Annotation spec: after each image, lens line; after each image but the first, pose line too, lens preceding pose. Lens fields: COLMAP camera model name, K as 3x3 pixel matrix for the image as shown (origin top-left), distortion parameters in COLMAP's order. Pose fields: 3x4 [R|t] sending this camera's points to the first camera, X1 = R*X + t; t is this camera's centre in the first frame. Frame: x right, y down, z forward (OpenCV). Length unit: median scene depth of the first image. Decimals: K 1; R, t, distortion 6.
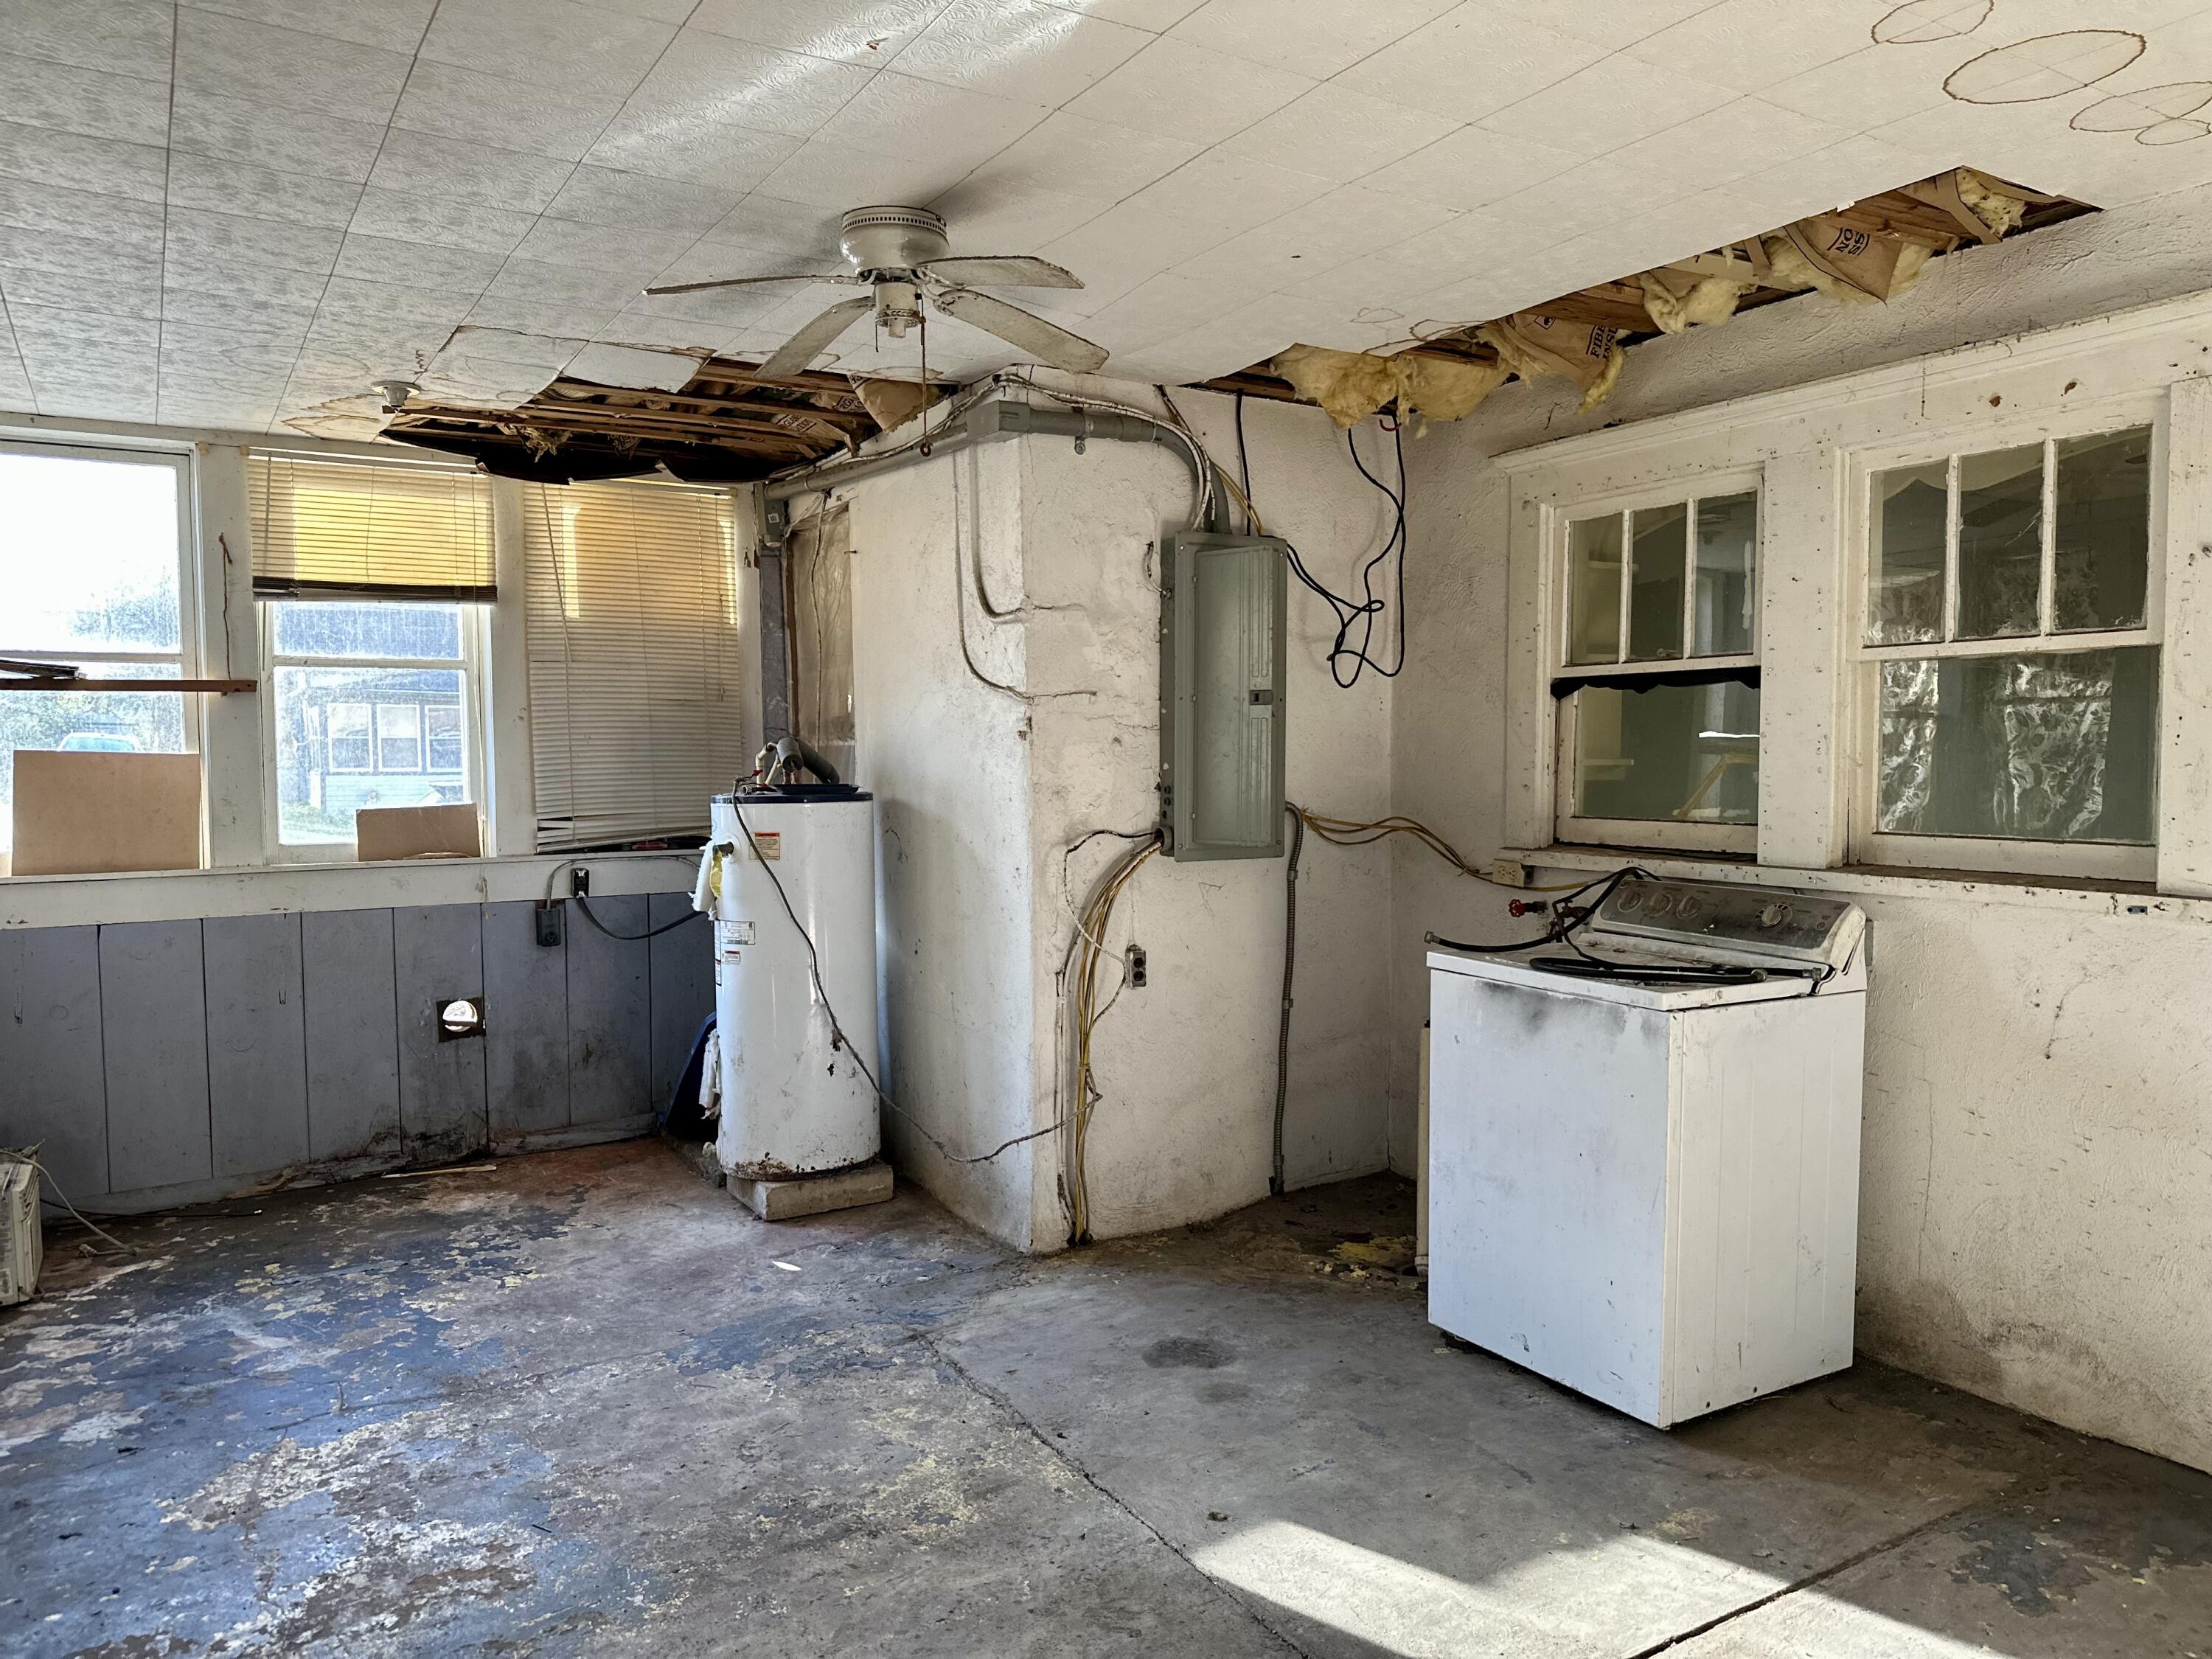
lens RADIAL K [[1562.4, 0, 1106.0], [0, 1562.4, 829.5], [0, 0, 1]] dist [0.021346, -0.004671]
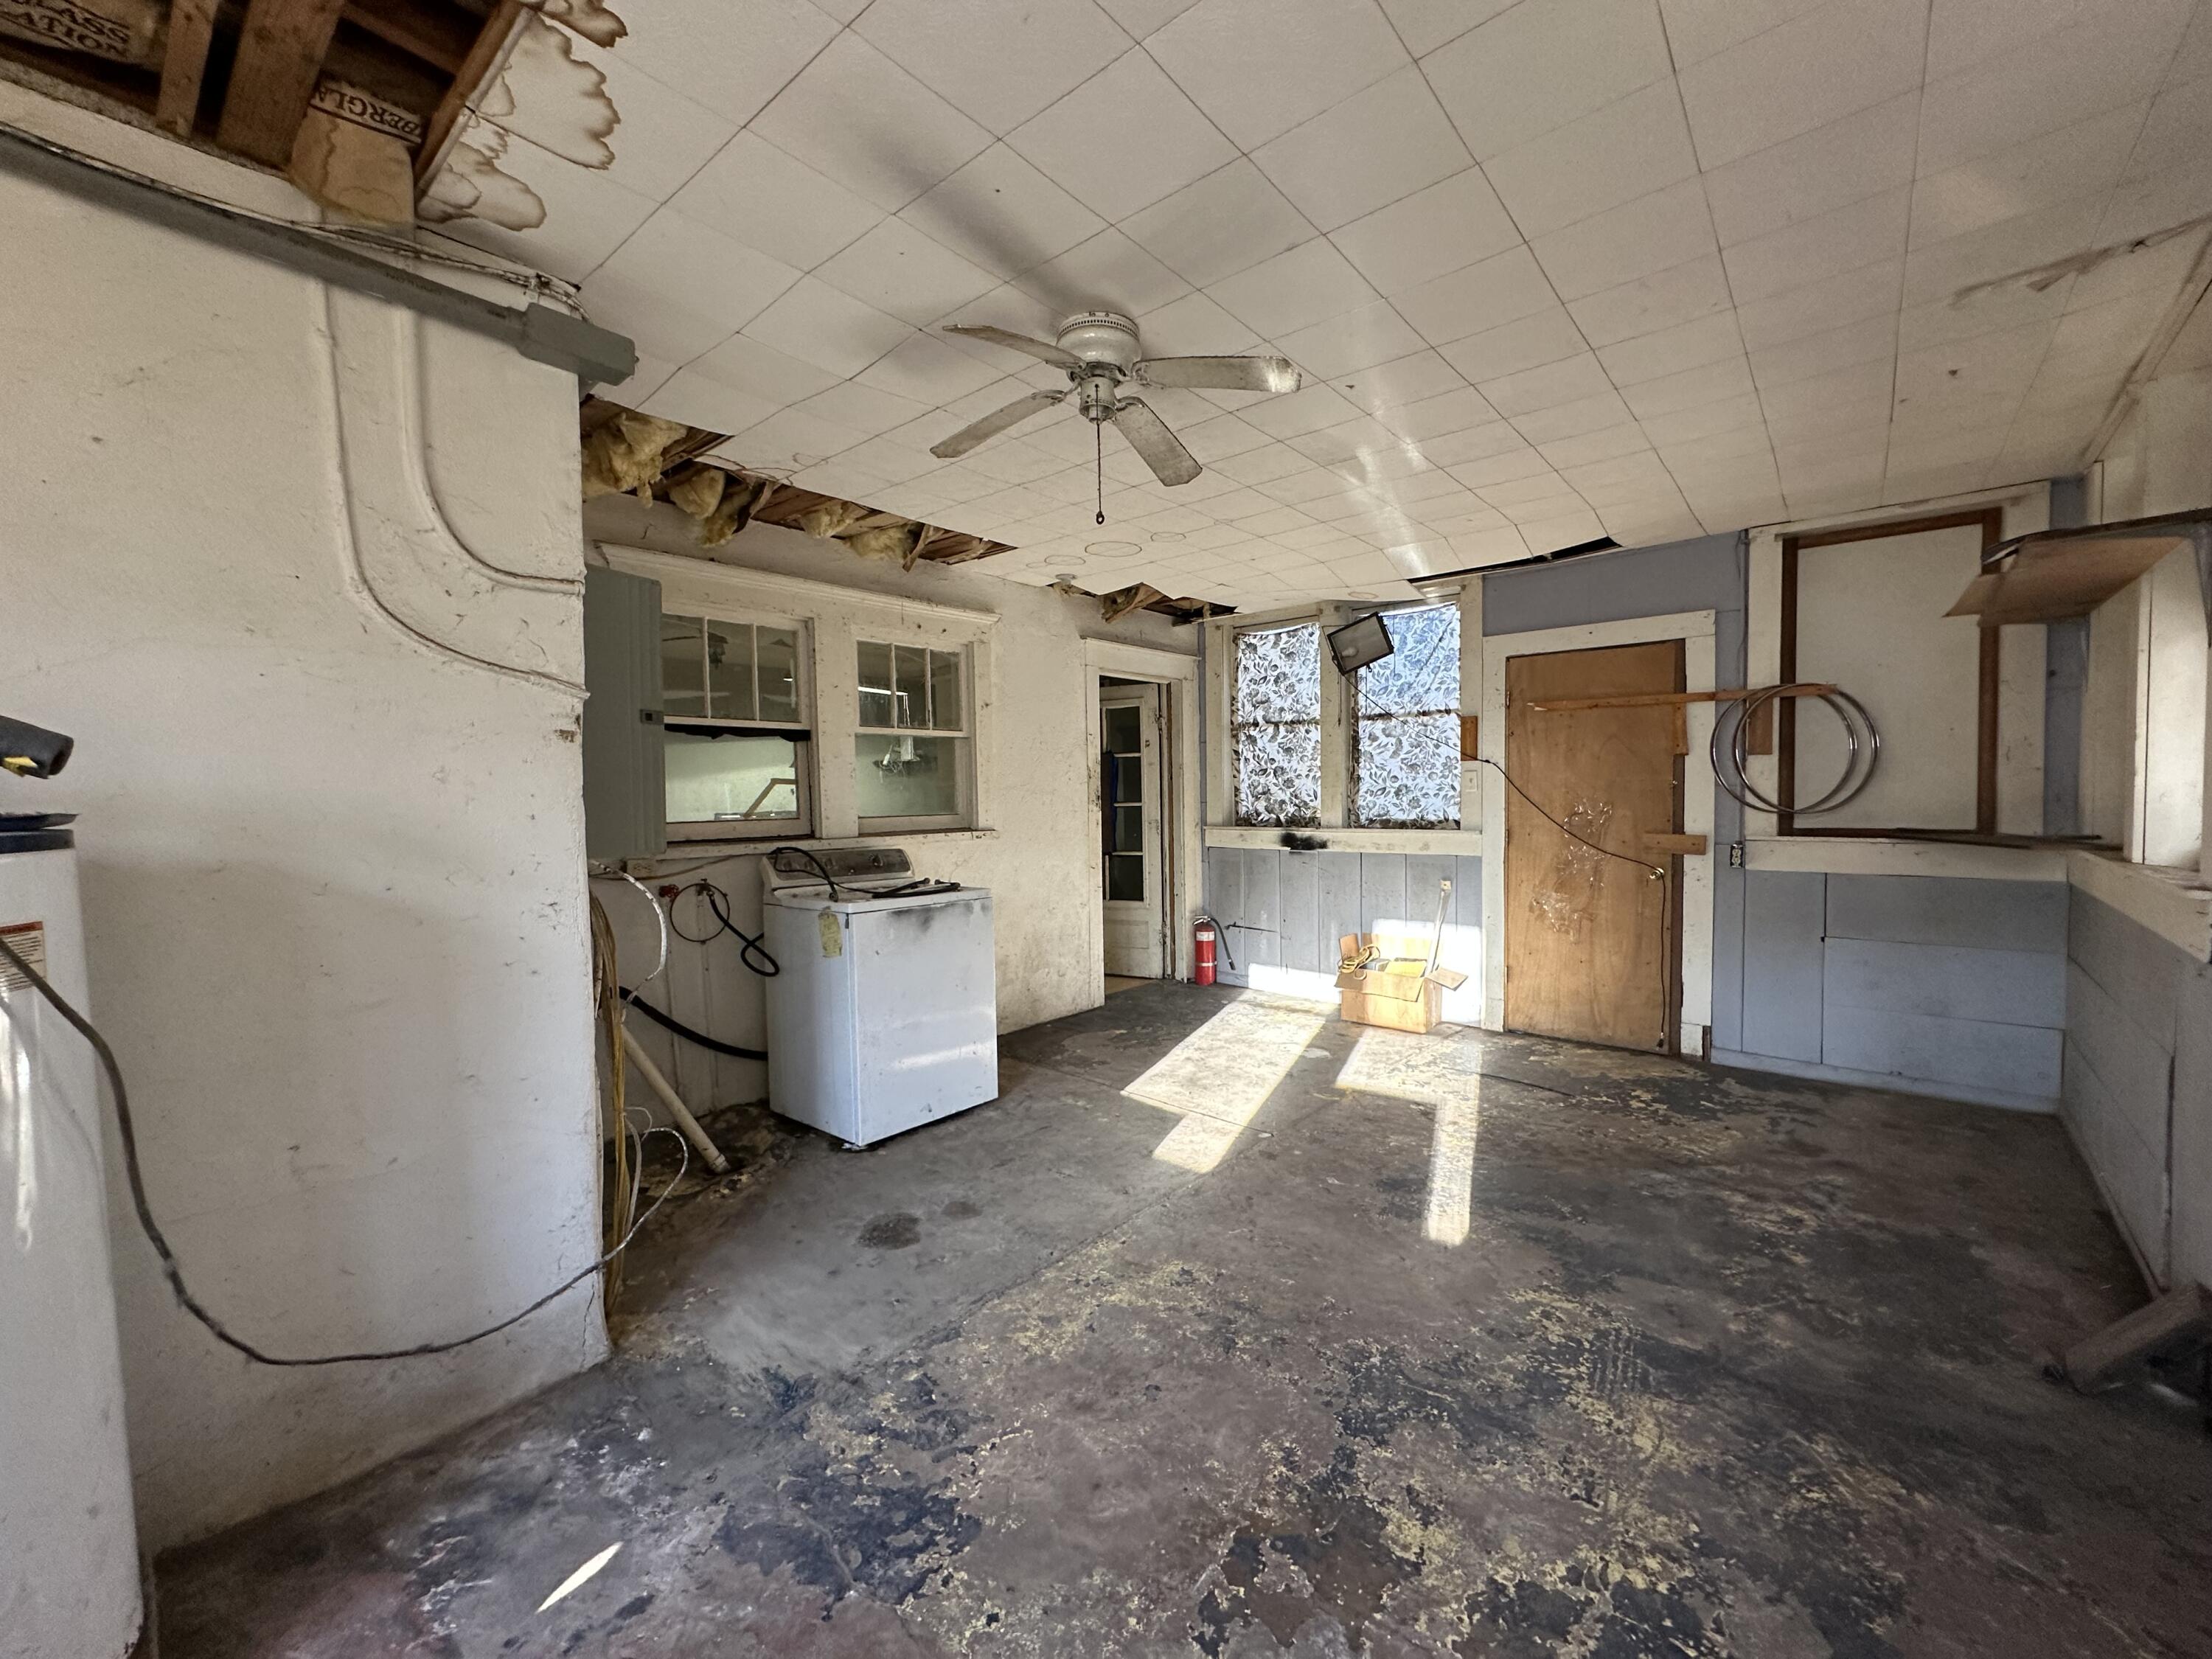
lens RADIAL K [[891.8, 0, 1106.0], [0, 891.8, 829.5], [0, 0, 1]] dist [0.030600, 0.000089]
pose [[-0.309491, -0.030062, 0.950427, -0.725227], [0.065810, 0.996426, 0.052947, -0.023566], [-0.948622, 0.078934, -0.306407, 1.075583]]
